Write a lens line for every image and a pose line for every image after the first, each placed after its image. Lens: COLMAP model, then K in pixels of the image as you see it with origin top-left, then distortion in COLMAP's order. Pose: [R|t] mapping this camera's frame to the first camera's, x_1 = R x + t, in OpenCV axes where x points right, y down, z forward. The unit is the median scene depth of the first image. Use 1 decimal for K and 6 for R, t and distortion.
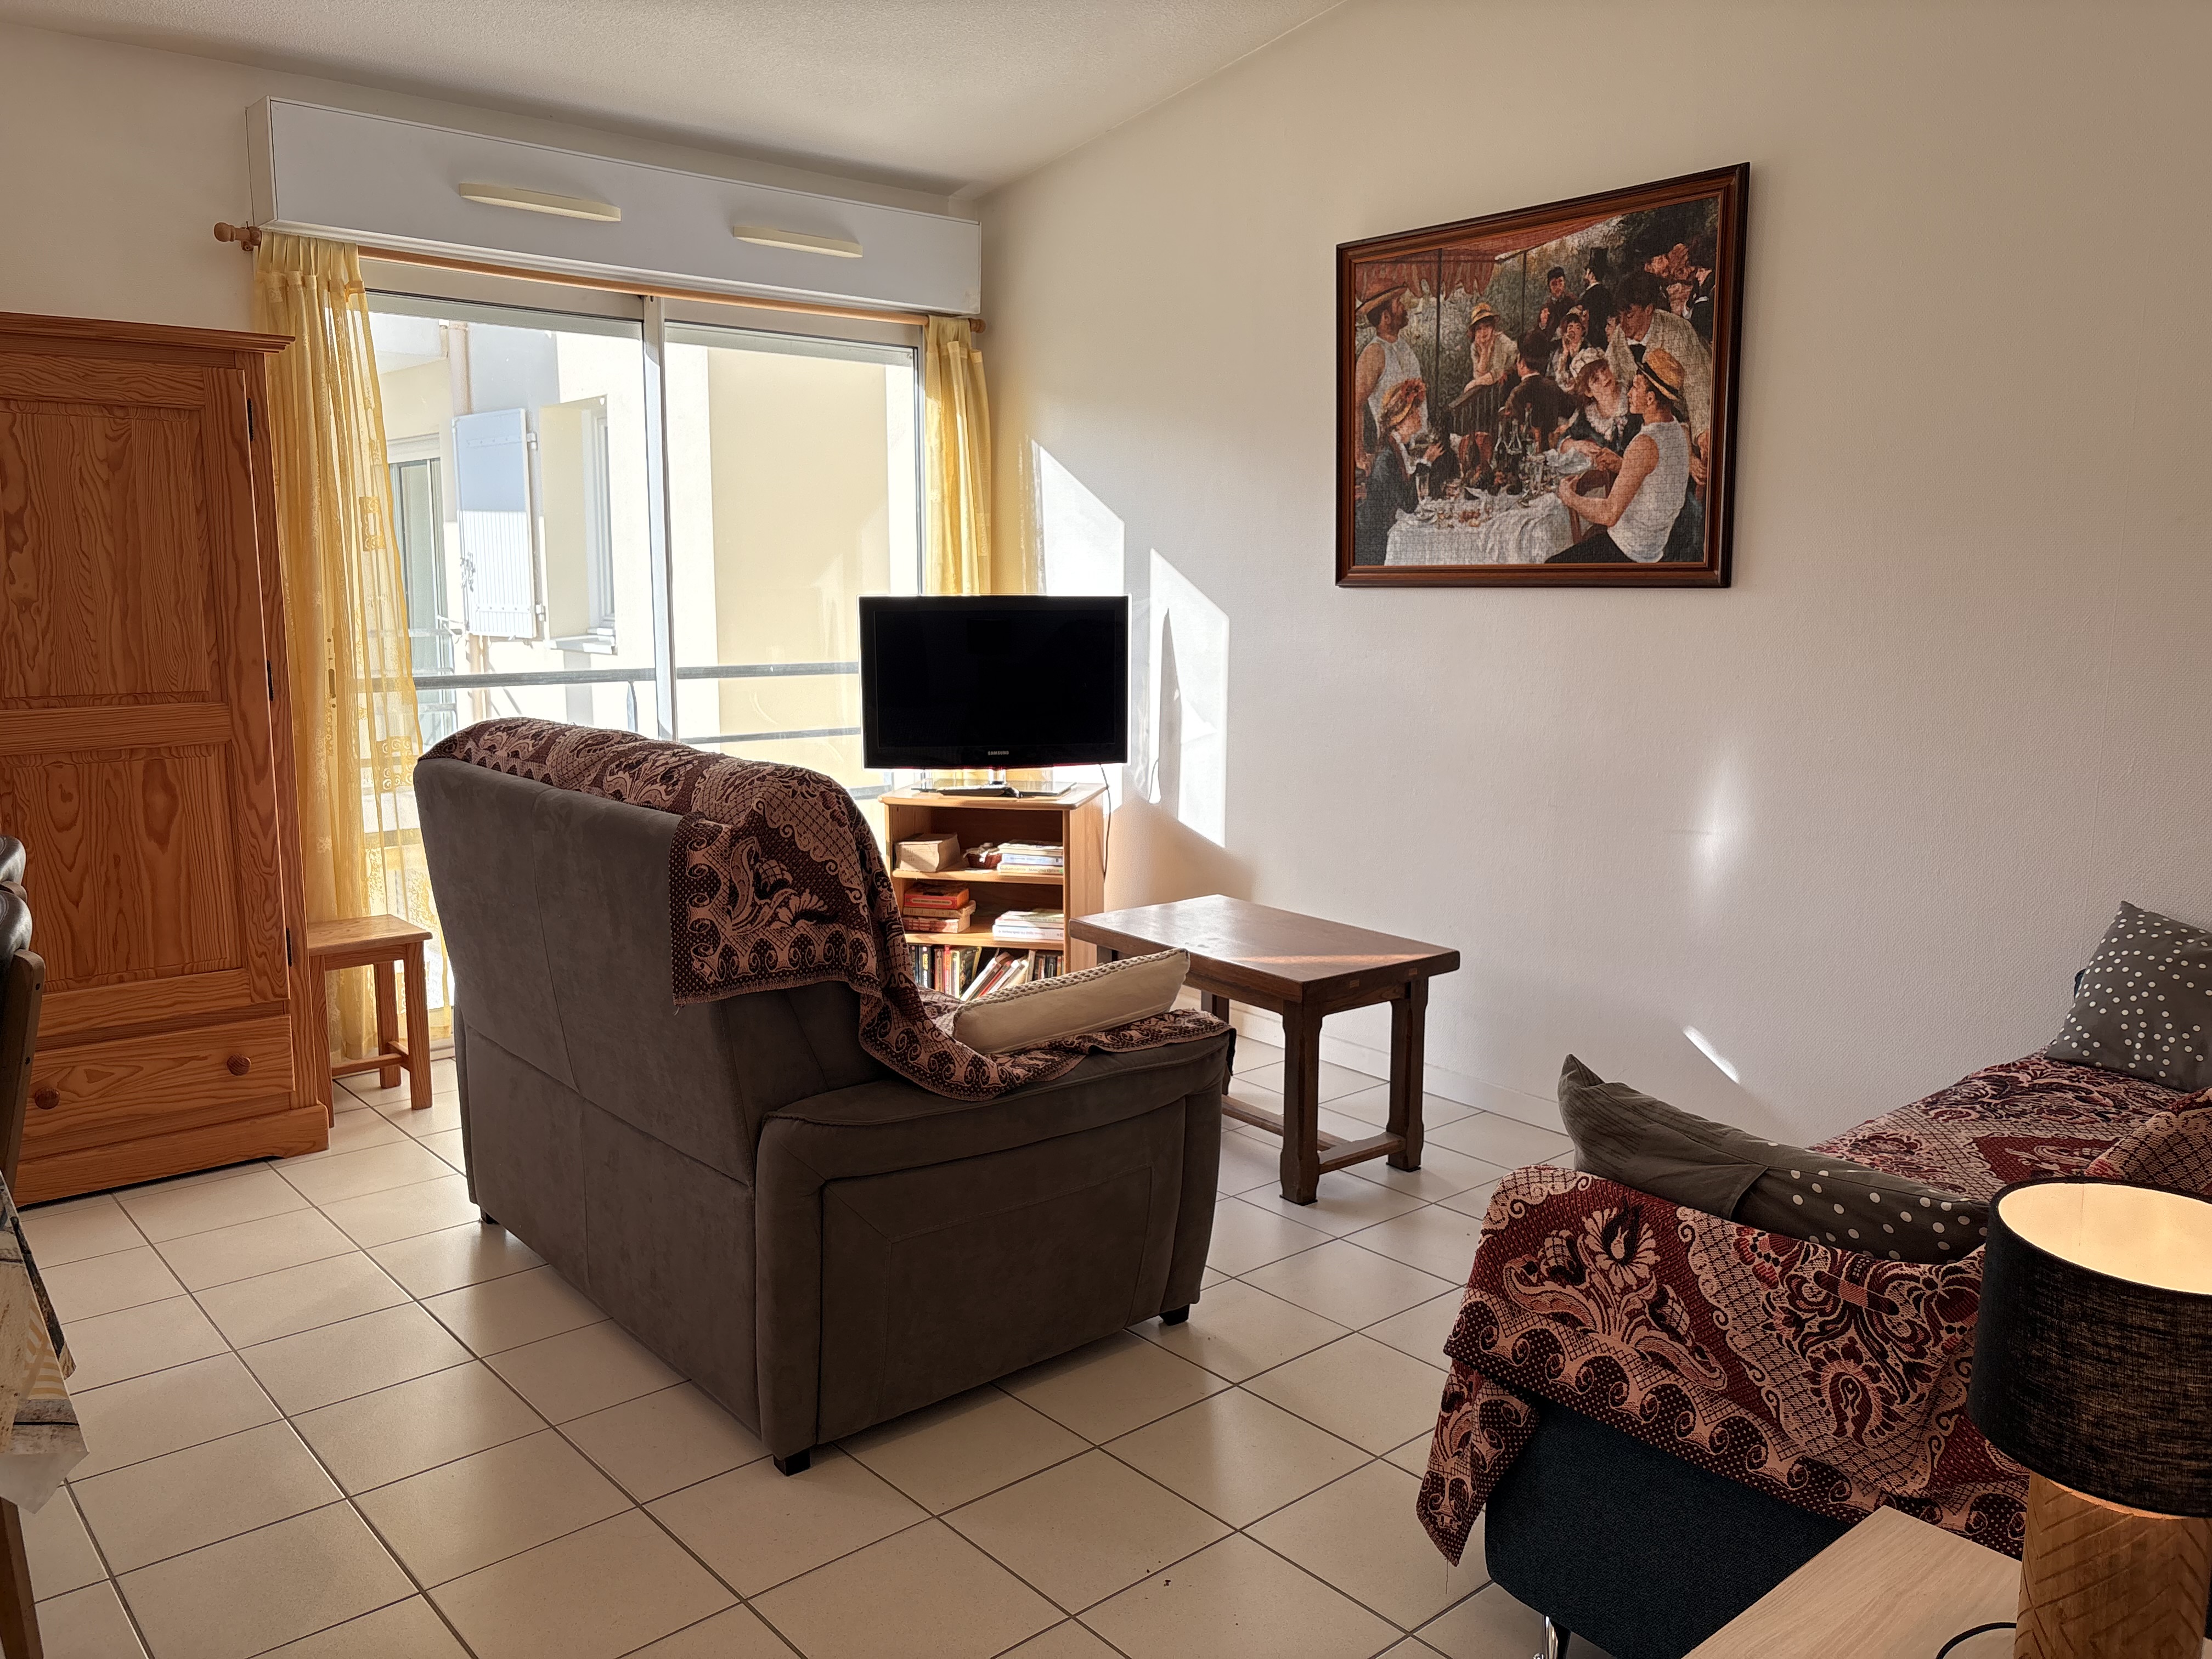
lens RADIAL K [[1675.3, 0, 1103.1], [0, 1675.3, 825.7], [0, 0, 1]] dist [-0.004432, -0.005309]
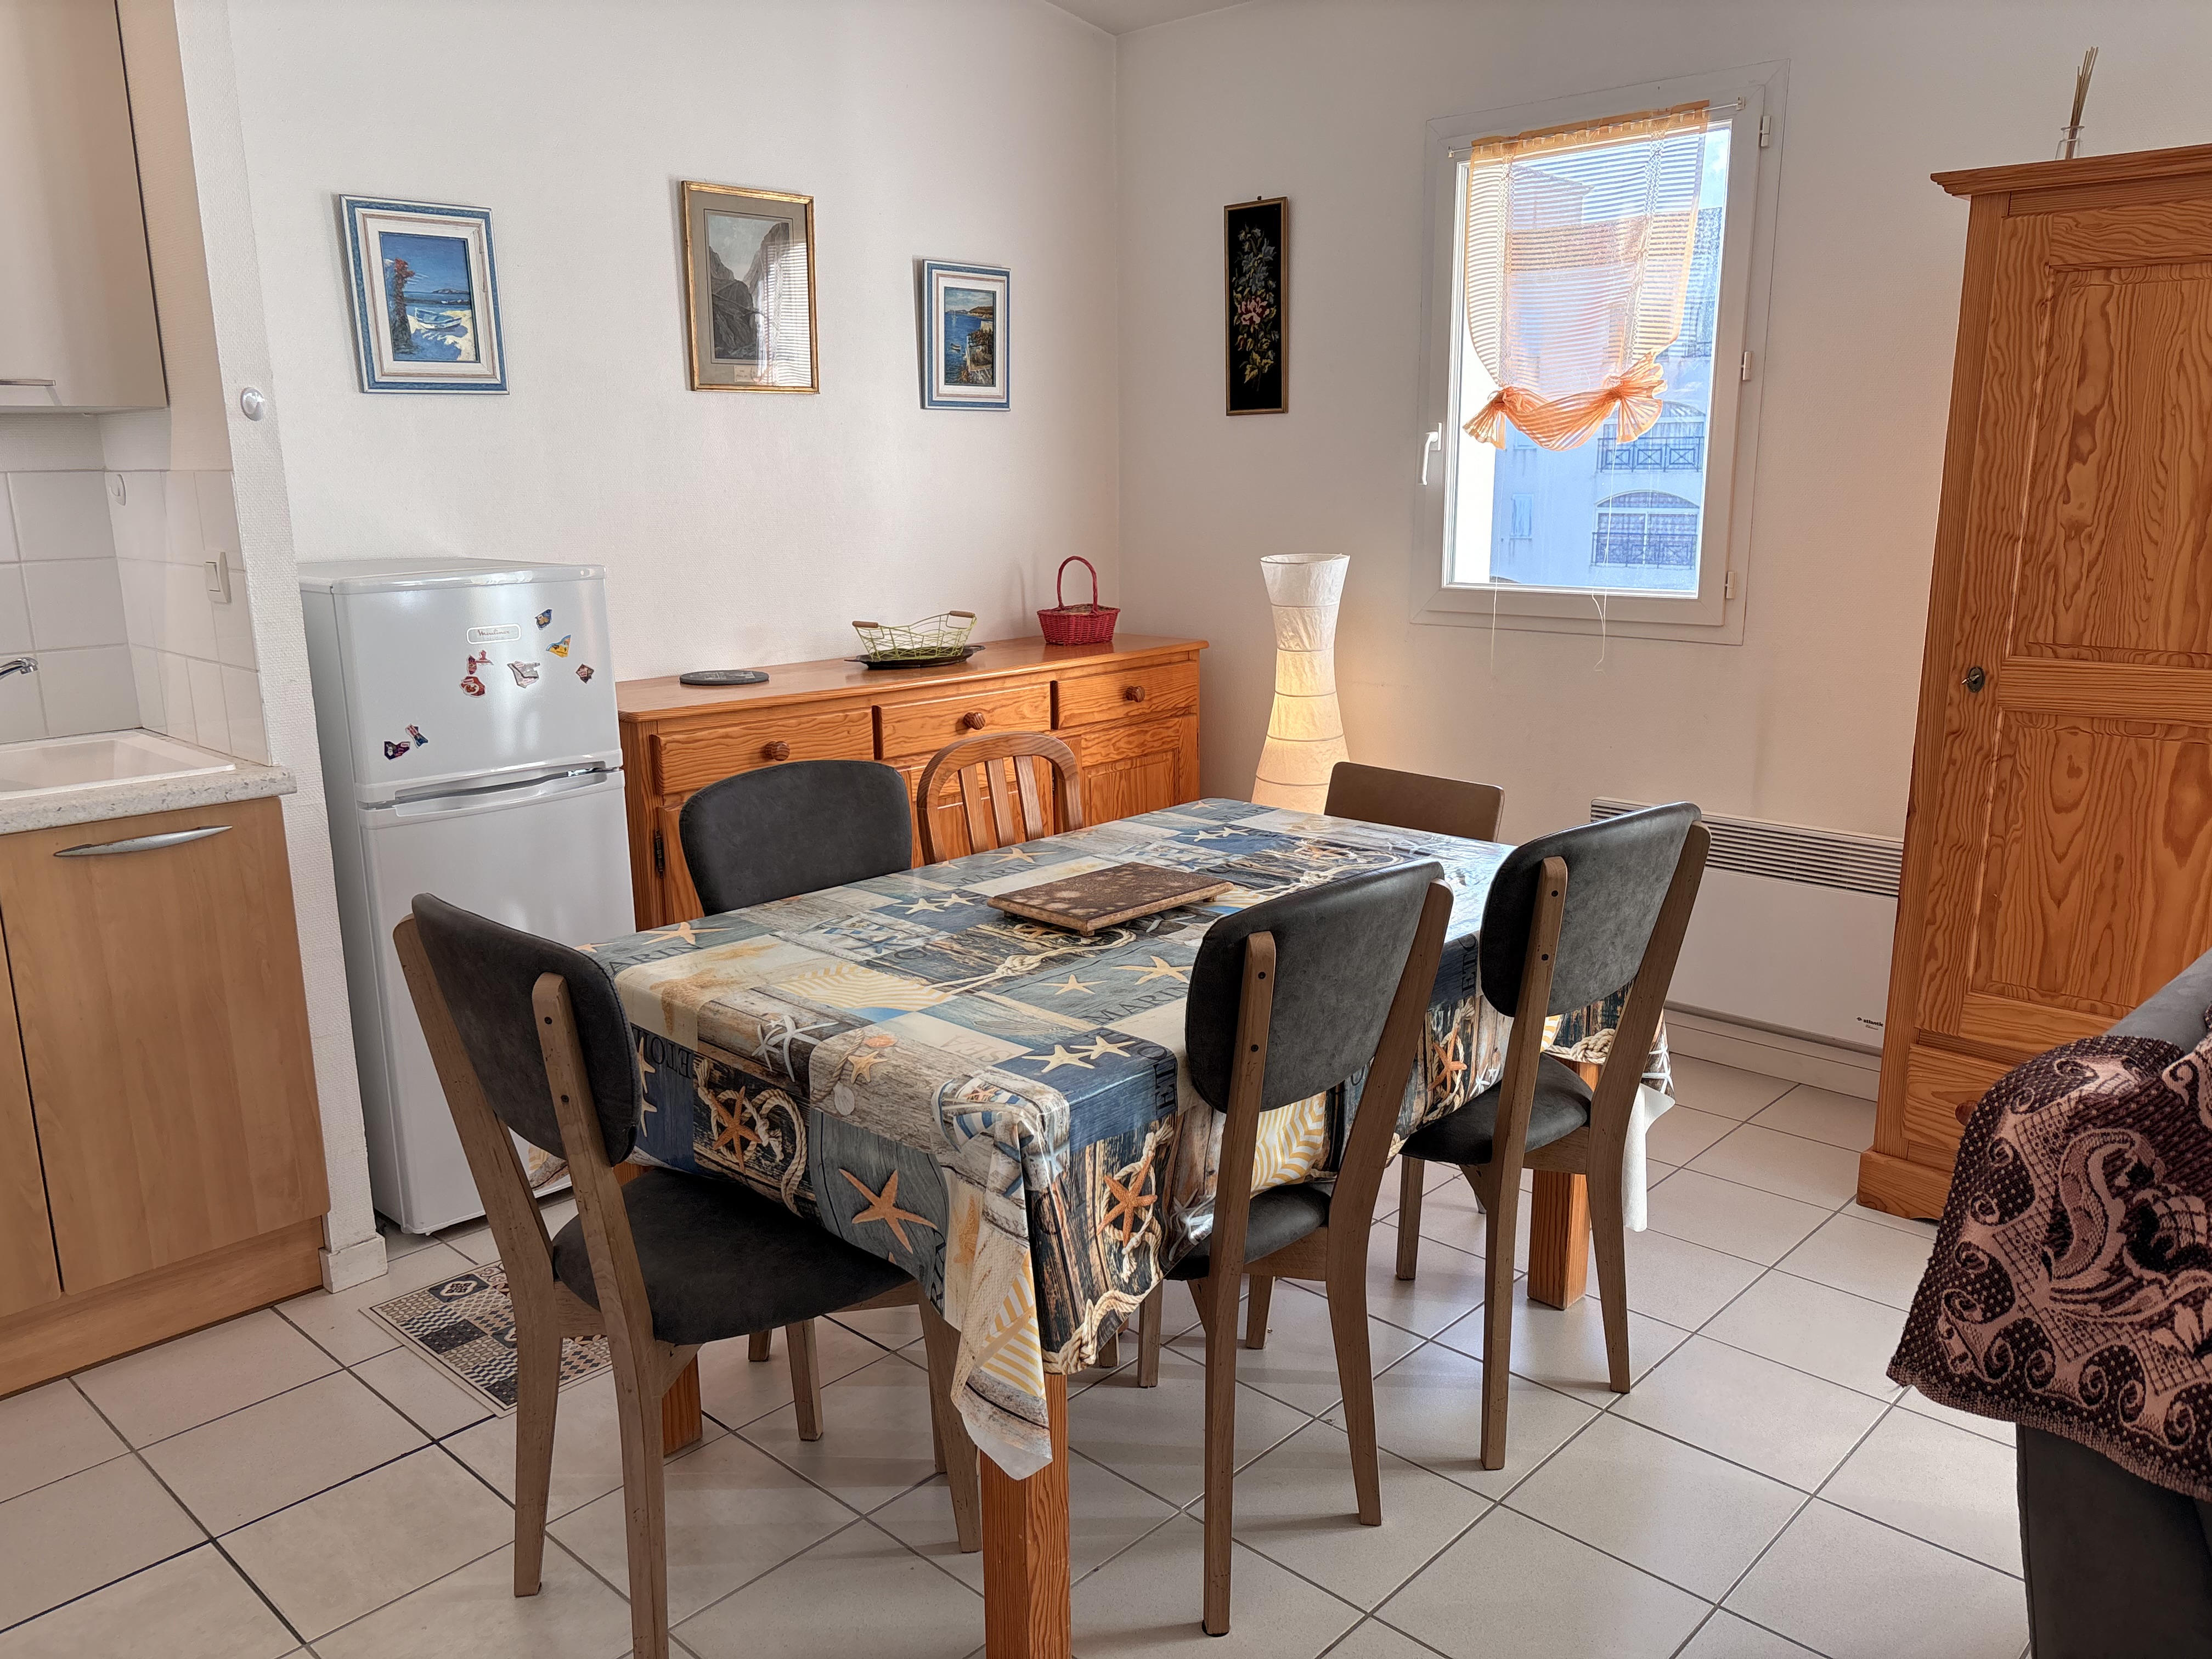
lens RADIAL K [[1675.3, 0, 1099.8], [0, 1675.3, 848.3], [0, 0, 1]] dist [-0.004432, -0.005309]
pose [[0.089899, 0.218100, -0.971777, 0.128879], [-0.136988, 0.969162, 0.204840, -0.083618], [0.986485, 0.114707, 0.117003, 0.456882]]
